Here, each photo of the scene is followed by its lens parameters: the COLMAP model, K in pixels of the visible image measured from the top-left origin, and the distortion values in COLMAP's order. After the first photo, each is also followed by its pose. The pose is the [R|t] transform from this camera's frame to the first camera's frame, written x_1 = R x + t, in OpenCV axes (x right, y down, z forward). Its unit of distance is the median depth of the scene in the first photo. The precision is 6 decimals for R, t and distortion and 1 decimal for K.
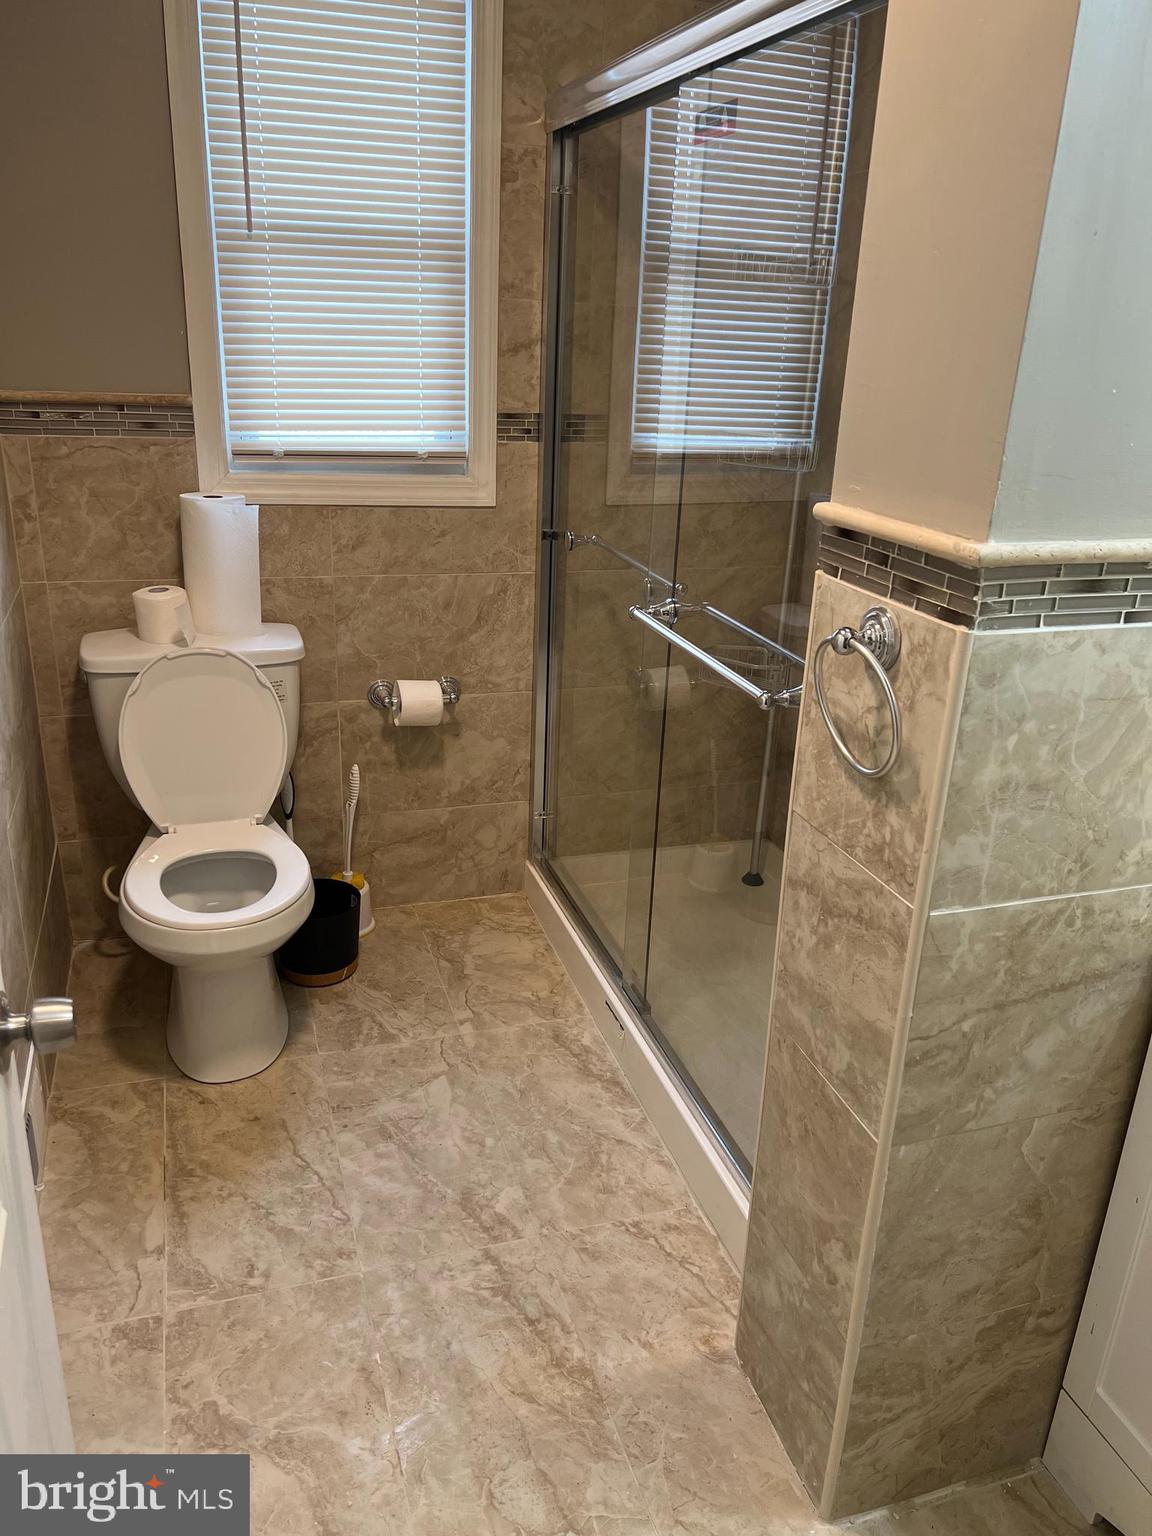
lens RADIAL K [[1197.2, 0, 579.9], [0, 1197.2, 794.5], [0, 0, 1]] dist [0.094465, -0.179059]
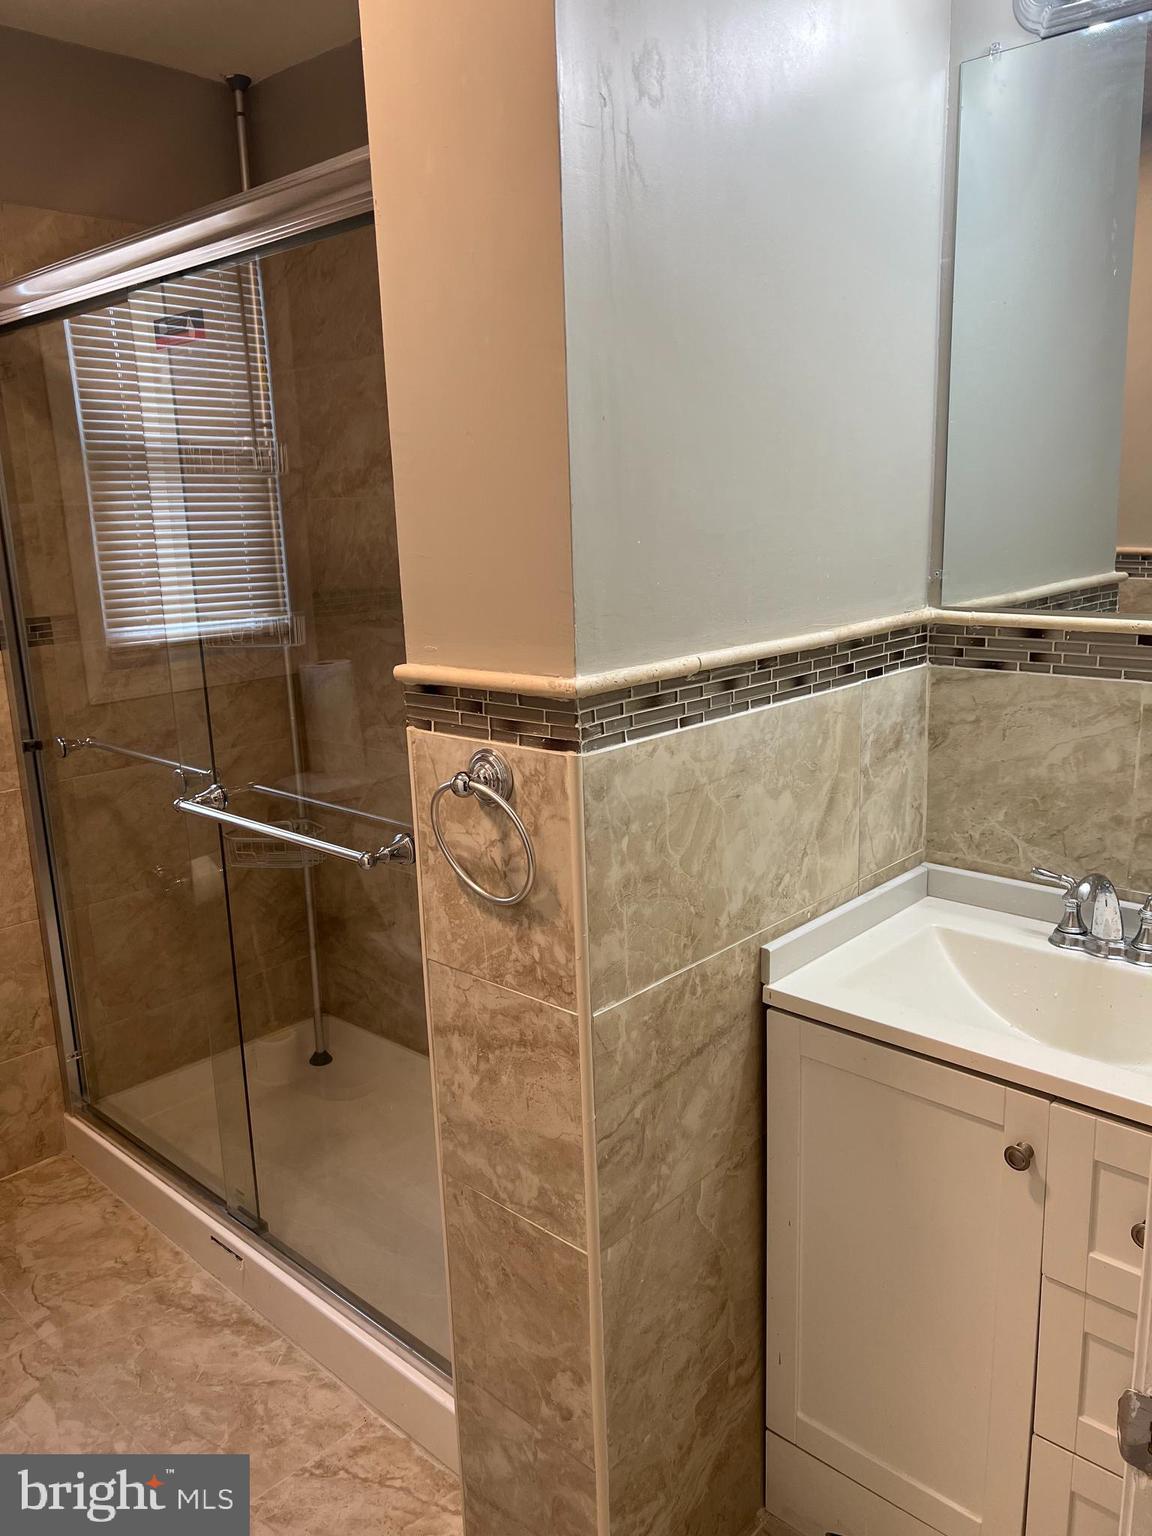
lens RADIAL K [[1233.3, 0, 576.0], [0, 1233.3, 768.0], [0, 0, 1]] dist [0.076193, -0.155615]
pose [[0.855301, -0.172149, 0.488696, -0.196711], [0.249175, 0.963624, -0.096651, -0.009817], [-0.454281, 0.204437, 0.867084, 0.004758]]
